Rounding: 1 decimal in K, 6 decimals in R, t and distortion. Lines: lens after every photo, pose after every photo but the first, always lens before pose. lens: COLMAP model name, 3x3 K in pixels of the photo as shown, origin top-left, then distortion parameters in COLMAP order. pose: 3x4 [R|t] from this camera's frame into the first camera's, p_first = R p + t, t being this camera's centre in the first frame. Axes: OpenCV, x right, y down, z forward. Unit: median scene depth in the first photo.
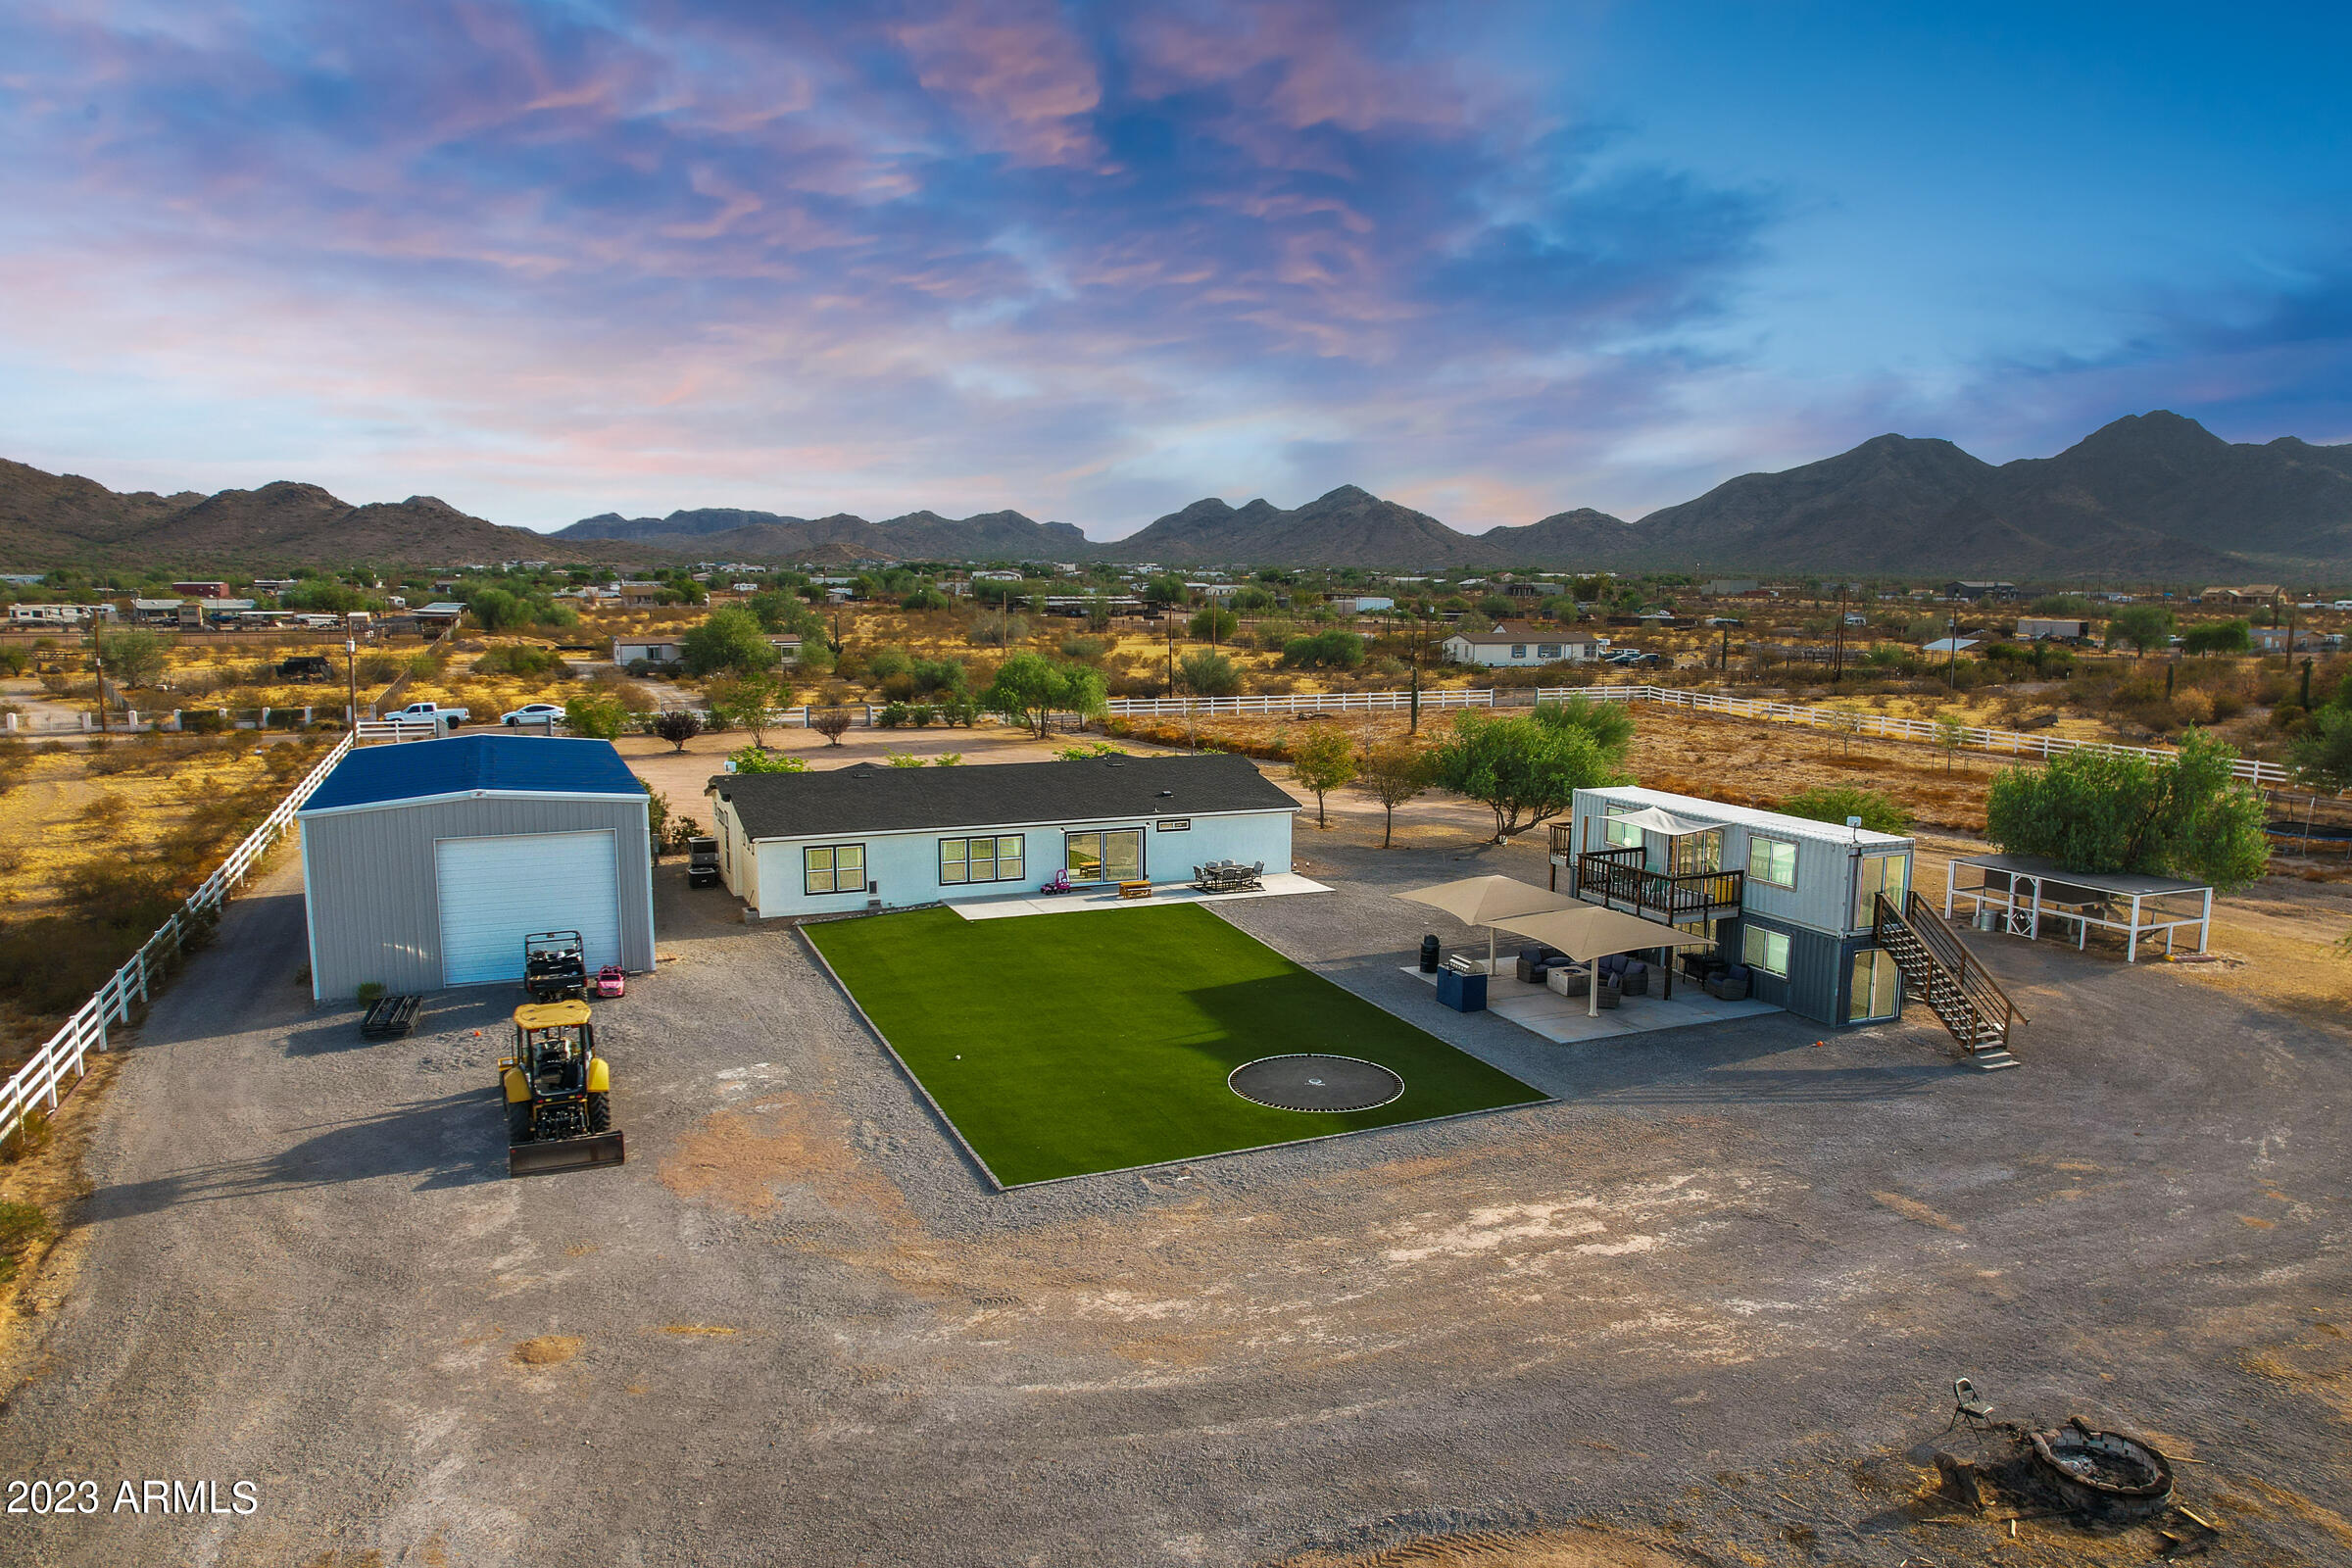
lens RADIAL K [[1633.5, 0, 1202.1], [0, 1633.5, 831.9], [0, 0, 1]] dist [-0.086384, 0.087568]
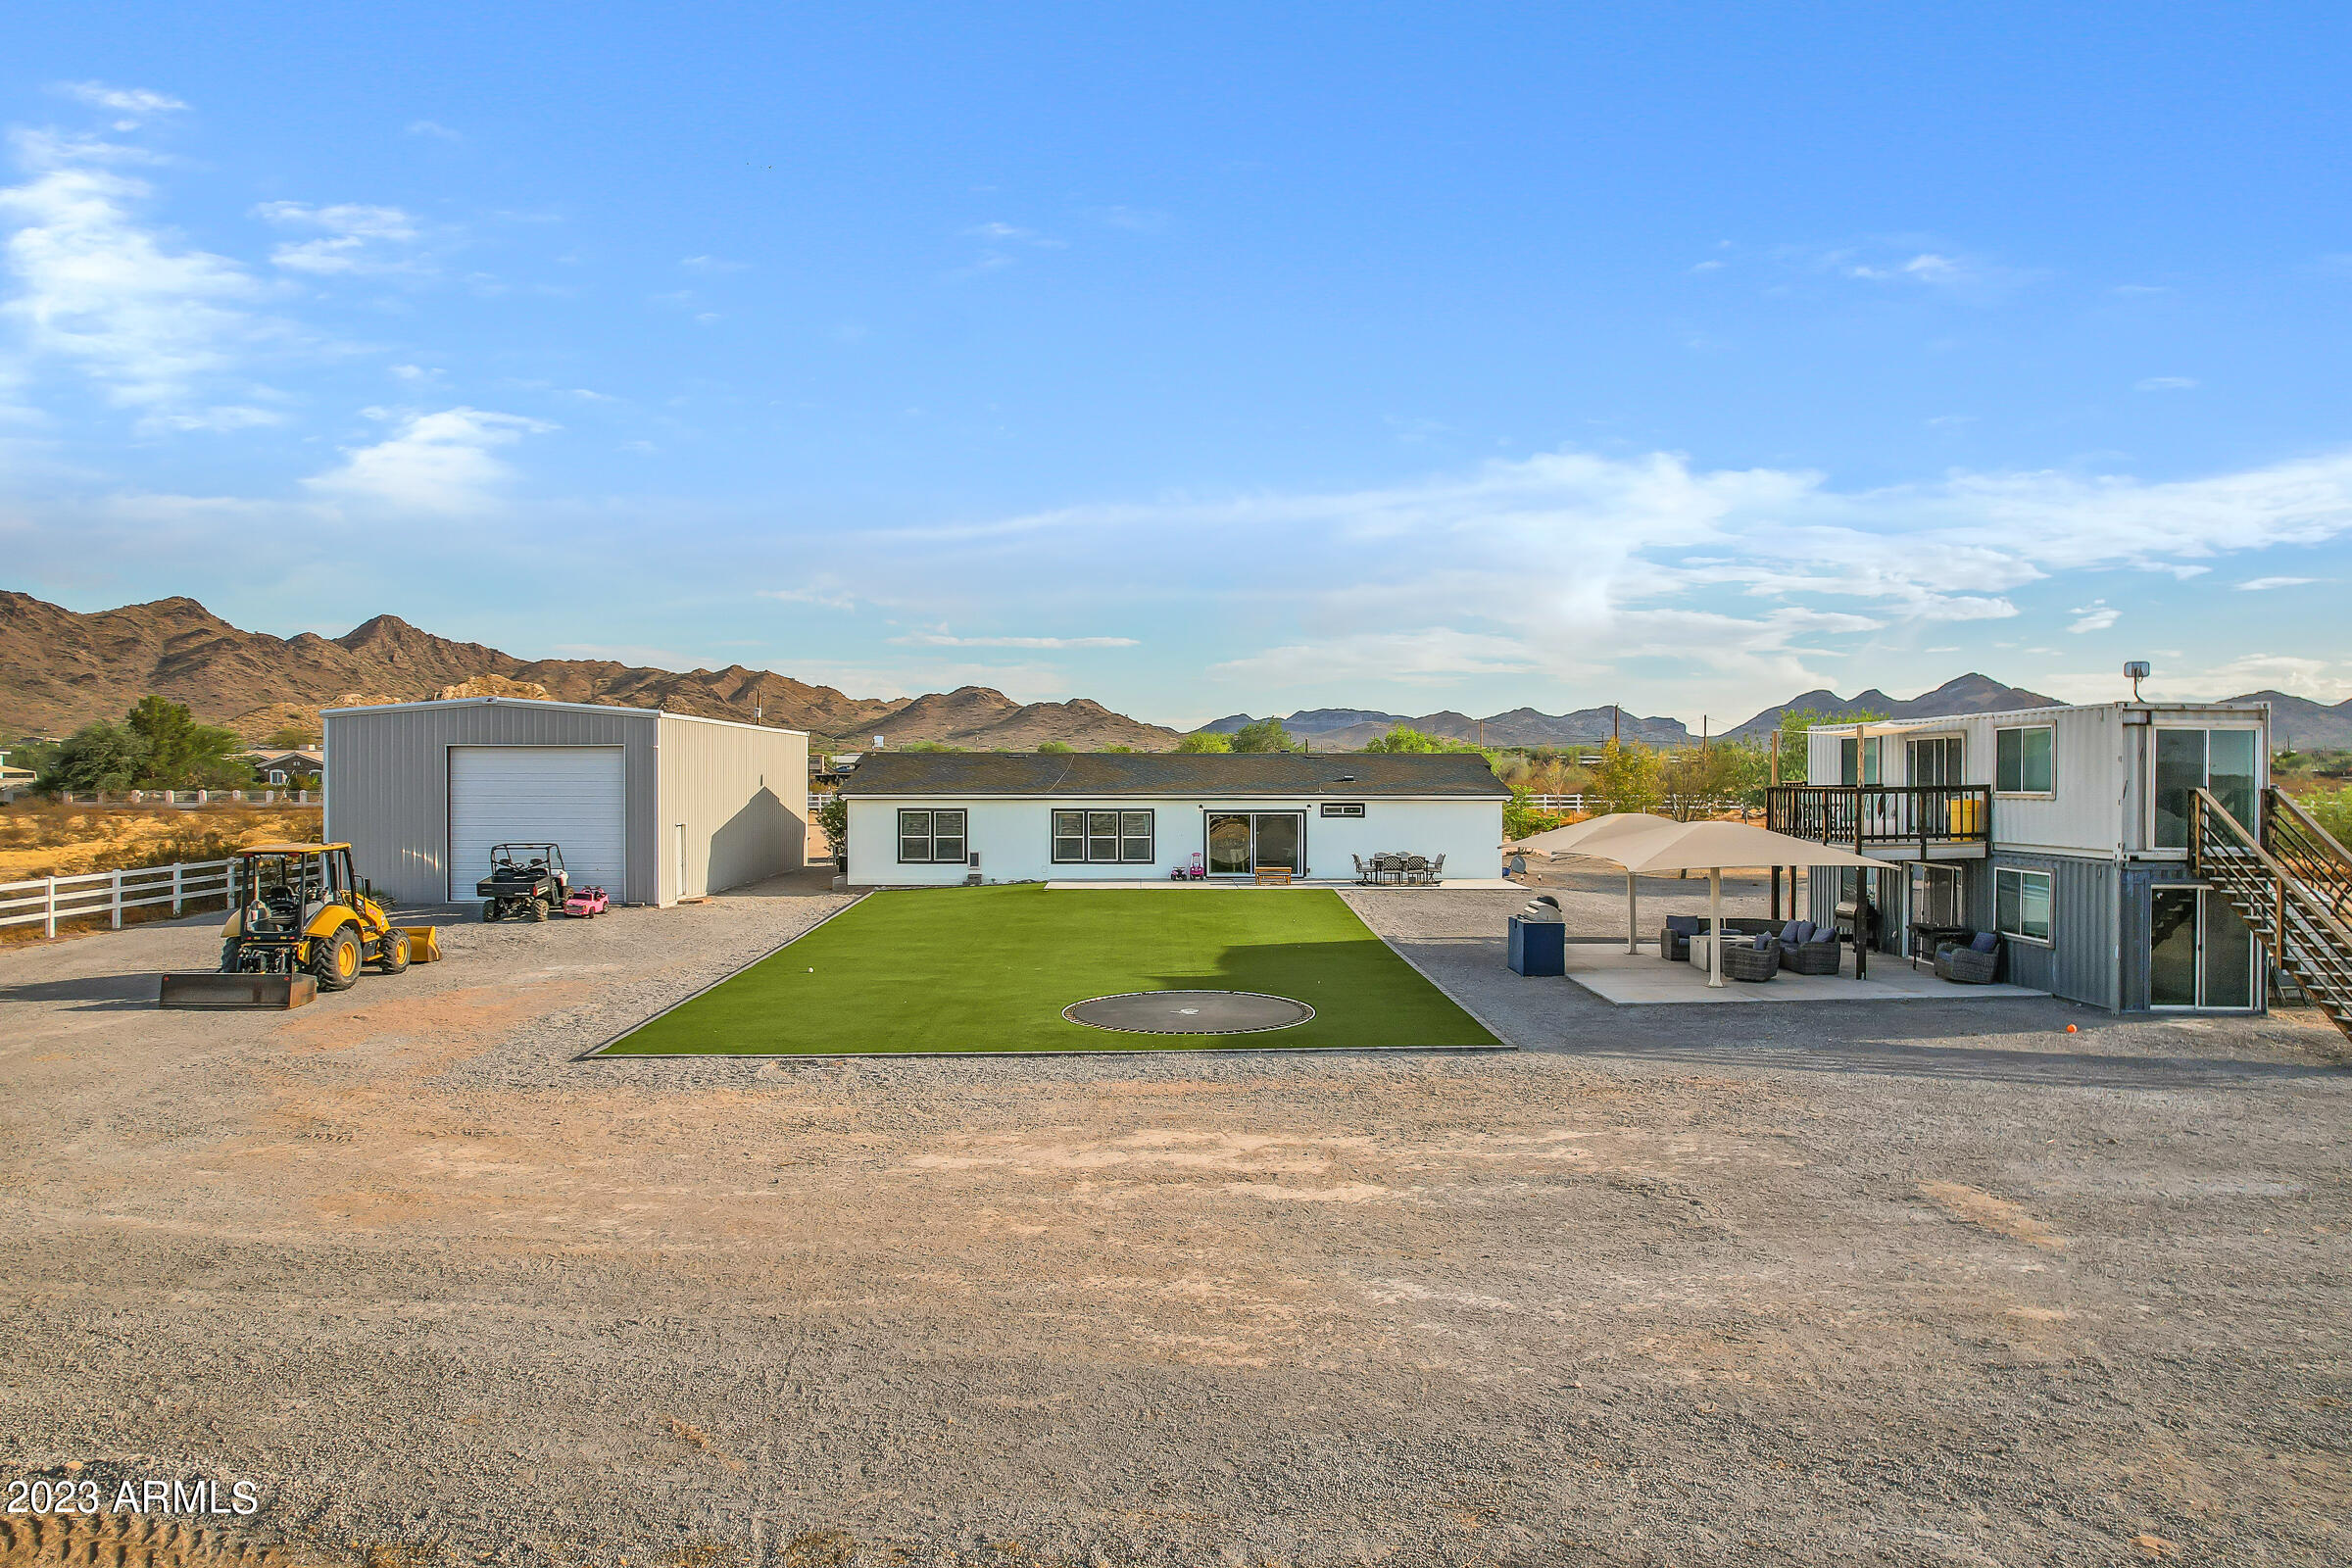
lens RADIAL K [[1556.9, 0, 1180.7], [0, 1556.9, 781.9], [0, 0, 1]] dist [-0.079001, 0.078615]
pose [[0.921436, -0.004373, -0.388506, 0.279727], [-0.055989, 0.988005, -0.143913, 0.131512], [0.384475, 0.154358, 0.910139, 0.327552]]
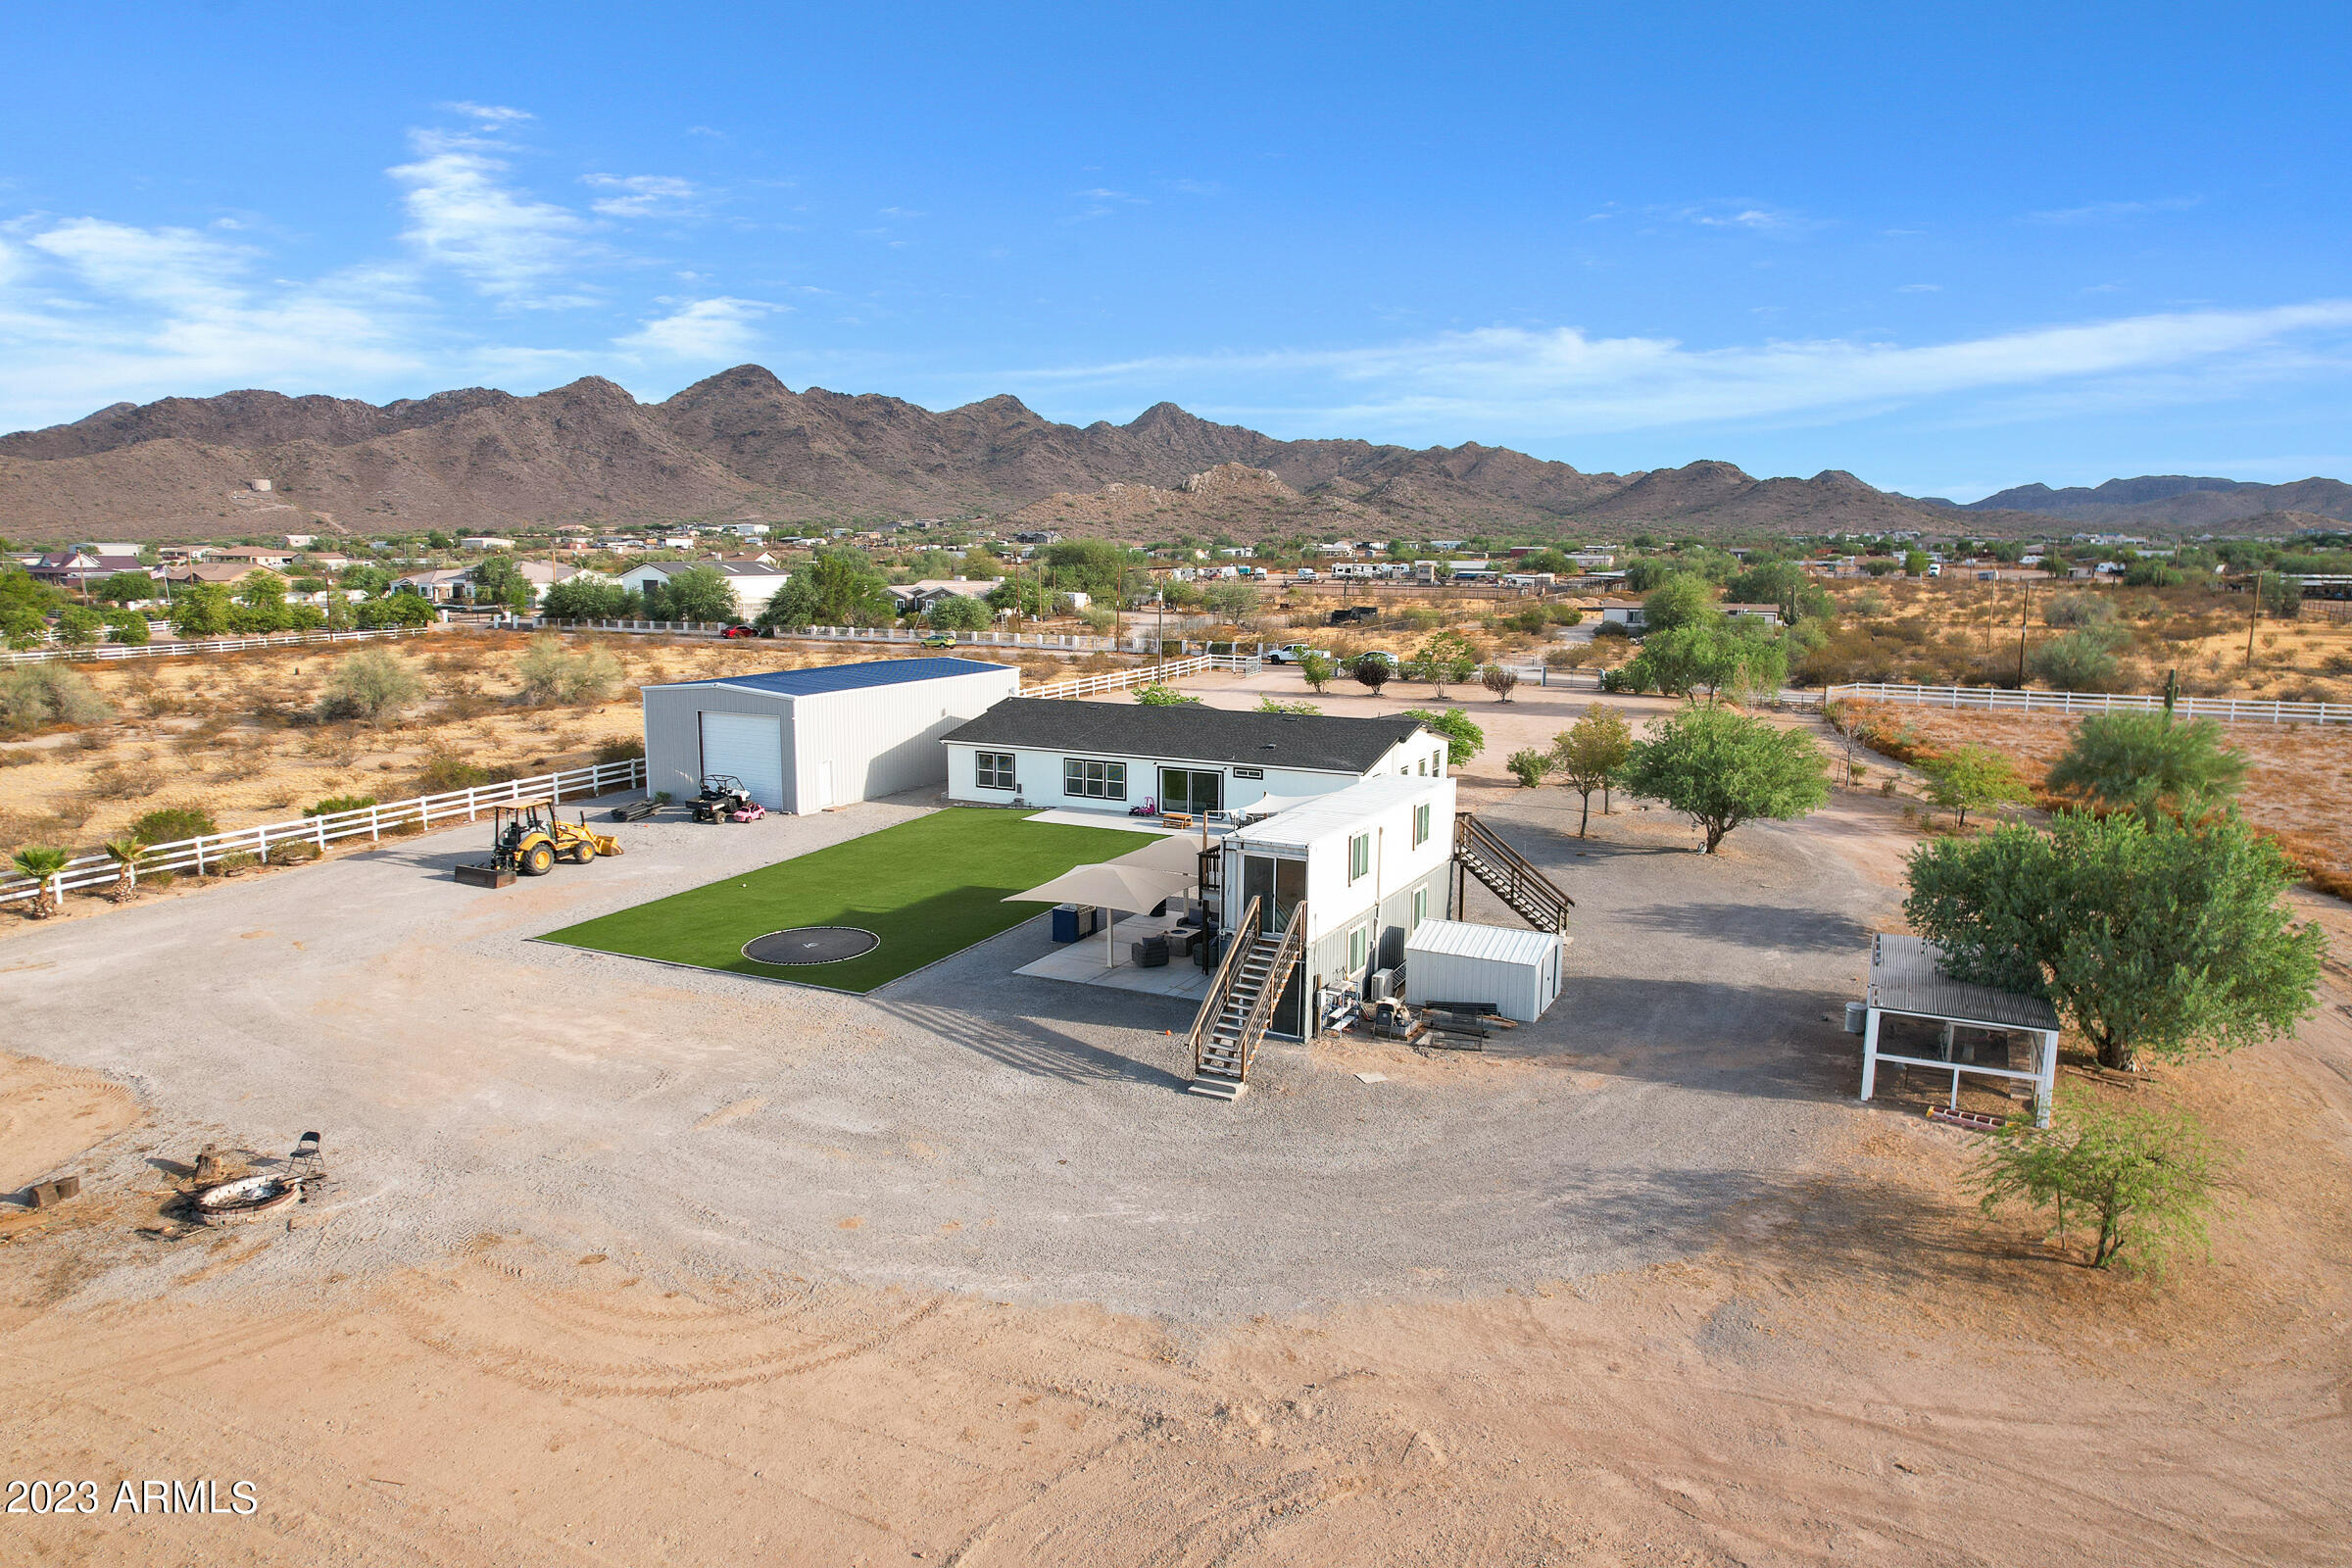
lens RADIAL K [[1556.9, 0, 1180.7], [0, 1556.9, 781.9], [0, 0, 1]] dist [-0.079001, 0.078615]
pose [[0.627942, 0.118794, -0.769140, 1.016355], [-0.122093, 0.991081, 0.053394, -0.064584], [0.768624, 0.060379, 0.636845, 0.376164]]
